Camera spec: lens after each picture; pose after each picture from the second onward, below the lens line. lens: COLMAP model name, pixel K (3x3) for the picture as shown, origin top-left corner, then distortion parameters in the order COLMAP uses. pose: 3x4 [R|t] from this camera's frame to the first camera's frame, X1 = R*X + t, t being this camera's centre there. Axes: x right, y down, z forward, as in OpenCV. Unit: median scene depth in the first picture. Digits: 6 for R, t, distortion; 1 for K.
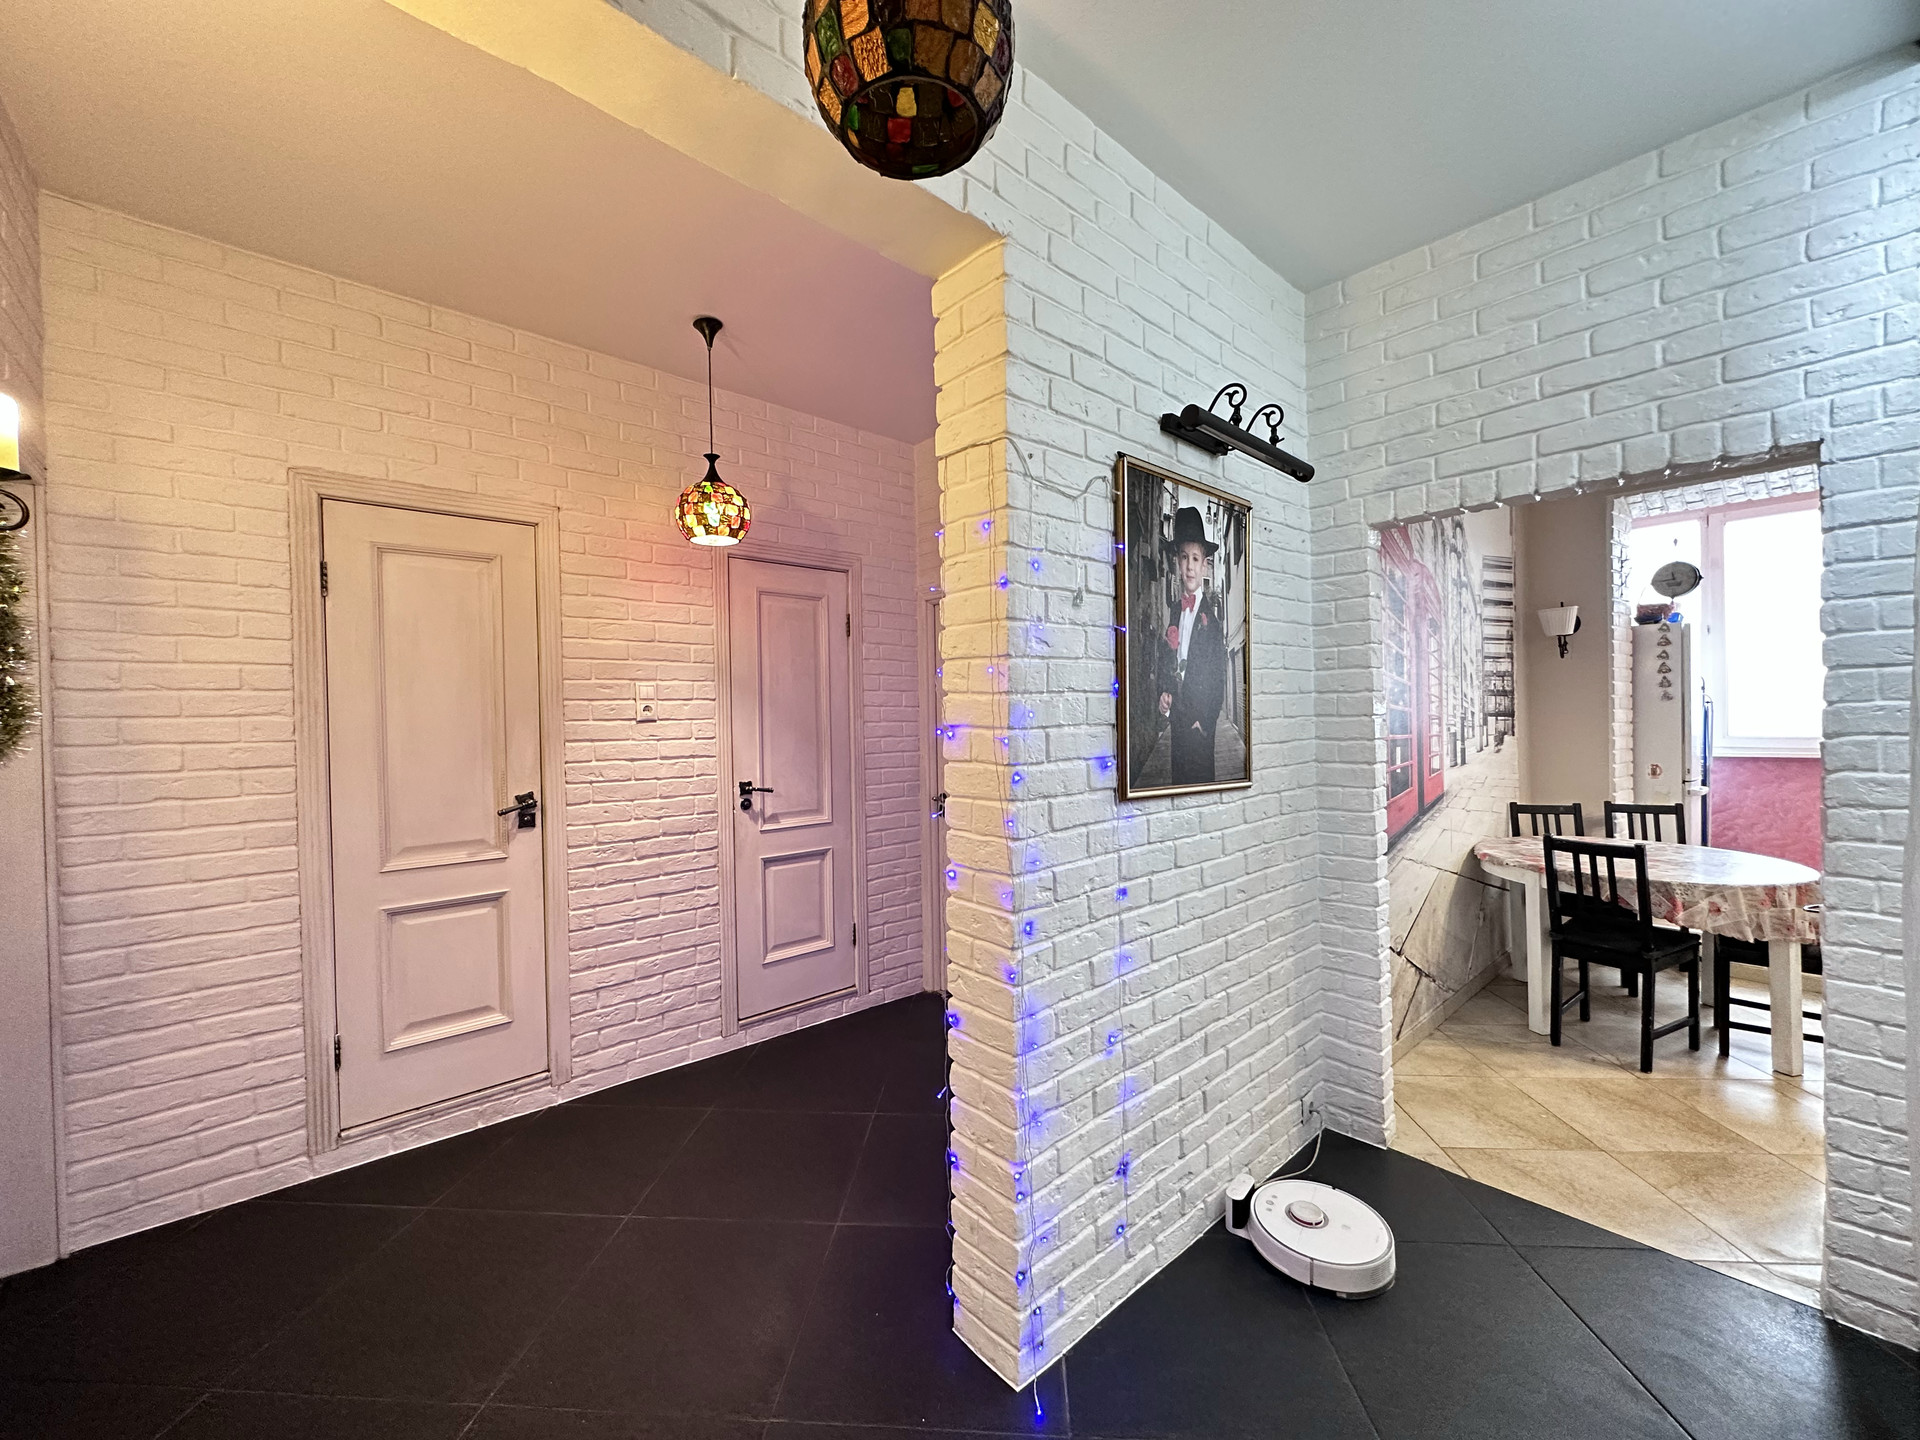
lens RADIAL K [[766.3, 0, 957.5], [0, 766.3, 724.5], [0, 0, 1]] dist [-0.002229, 0.000839]
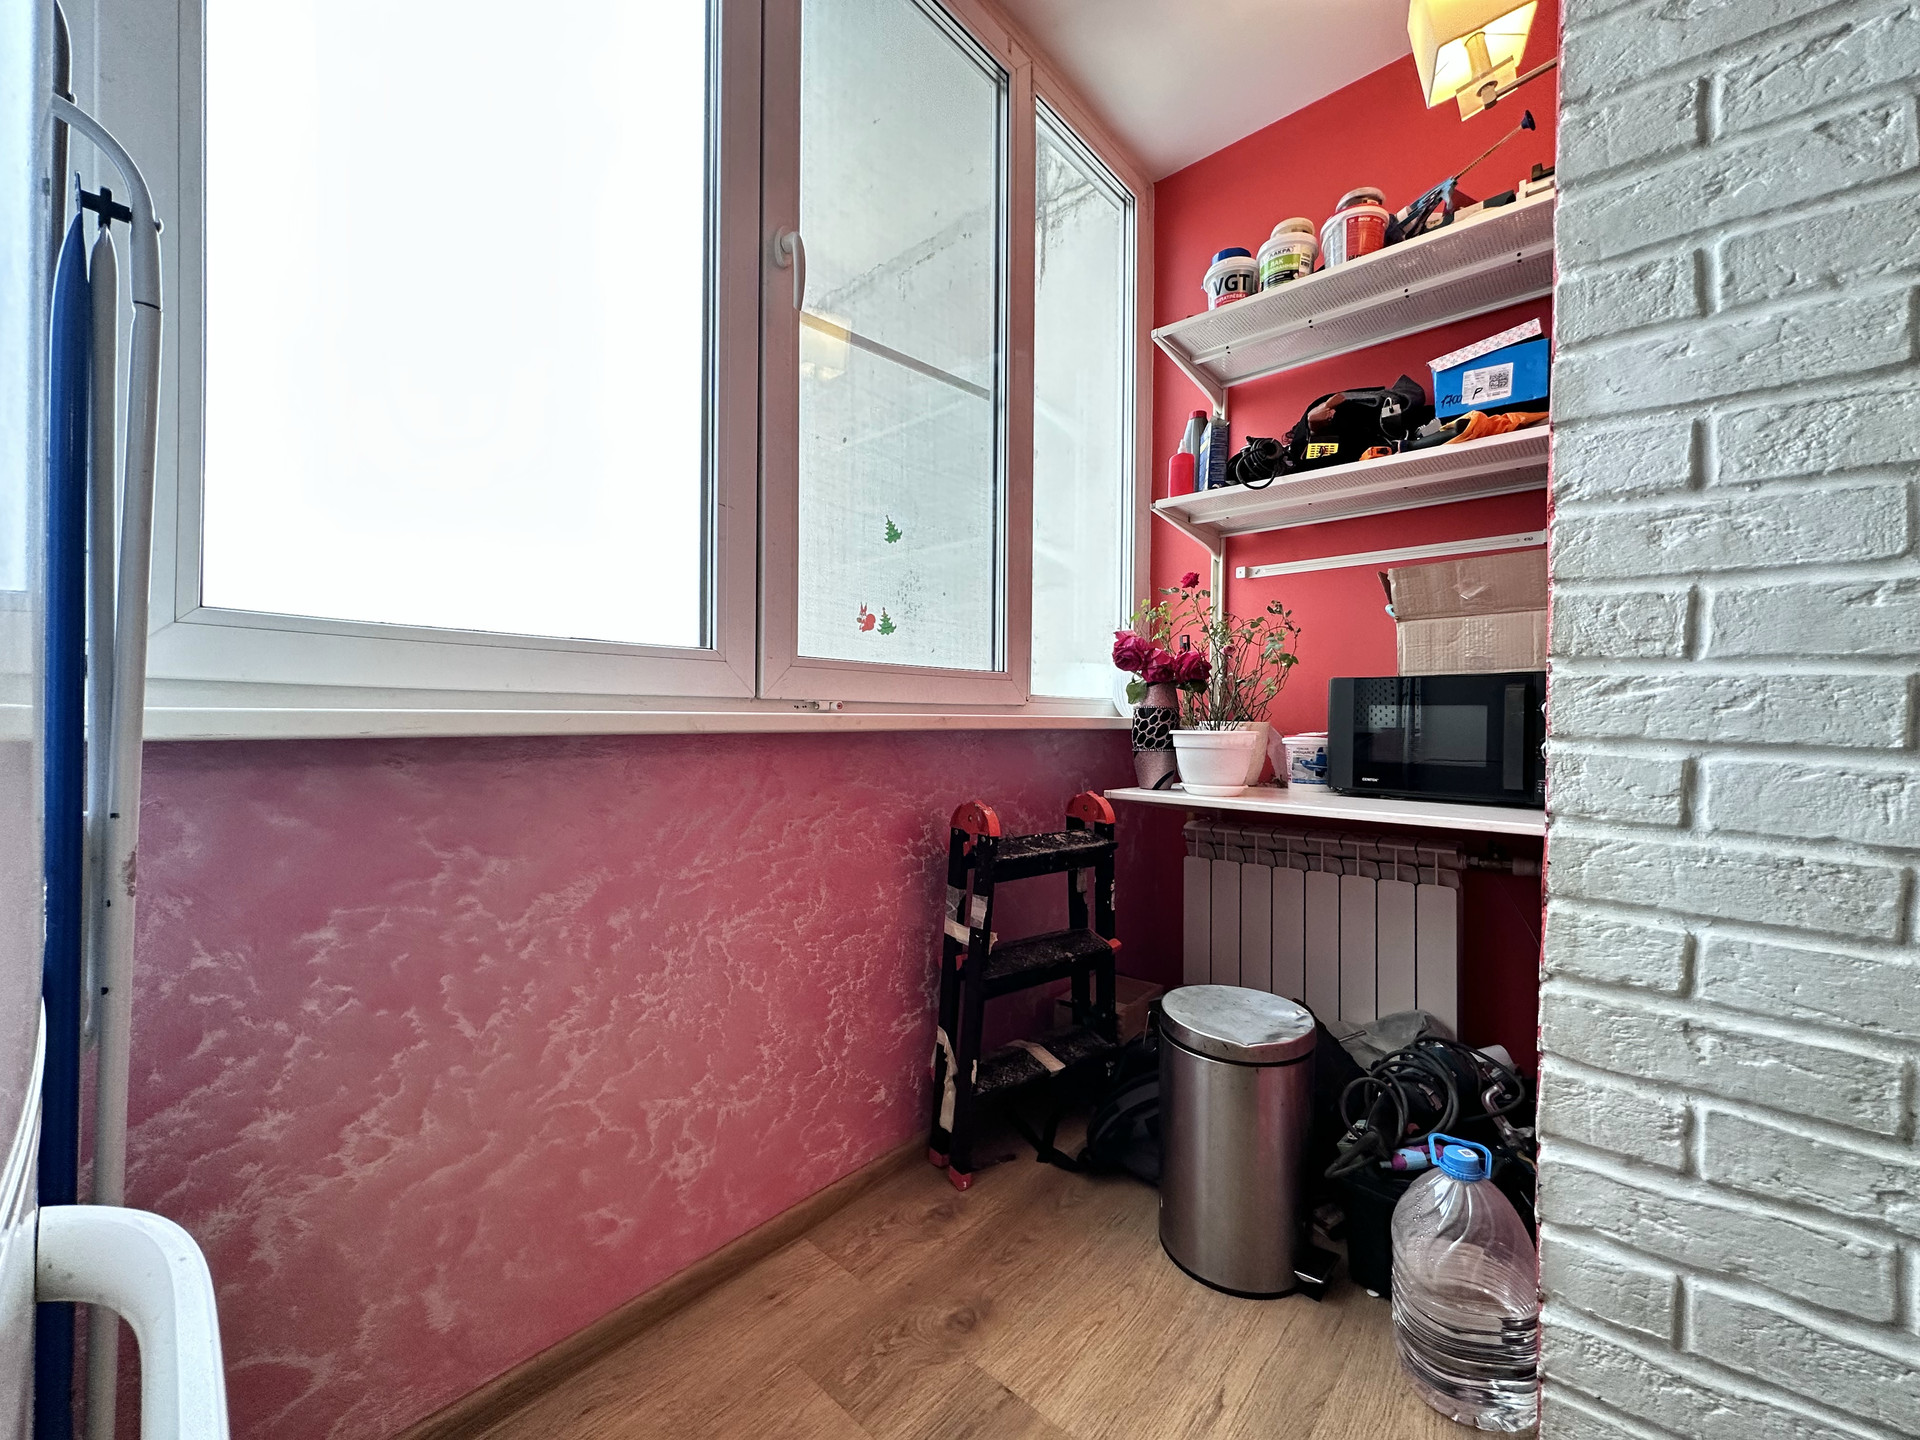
lens RADIAL K [[766.3, 0, 955.4], [0, 766.3, 722.0], [0, 0, 1]] dist [-0.002229, 0.000839]
pose [[-0.111235, 0.013230, 0.993706, 1.886814], [-0.002622, 0.999904, -0.013606, 0.089923], [-0.993791, -0.004119, -0.111189, 1.955482]]
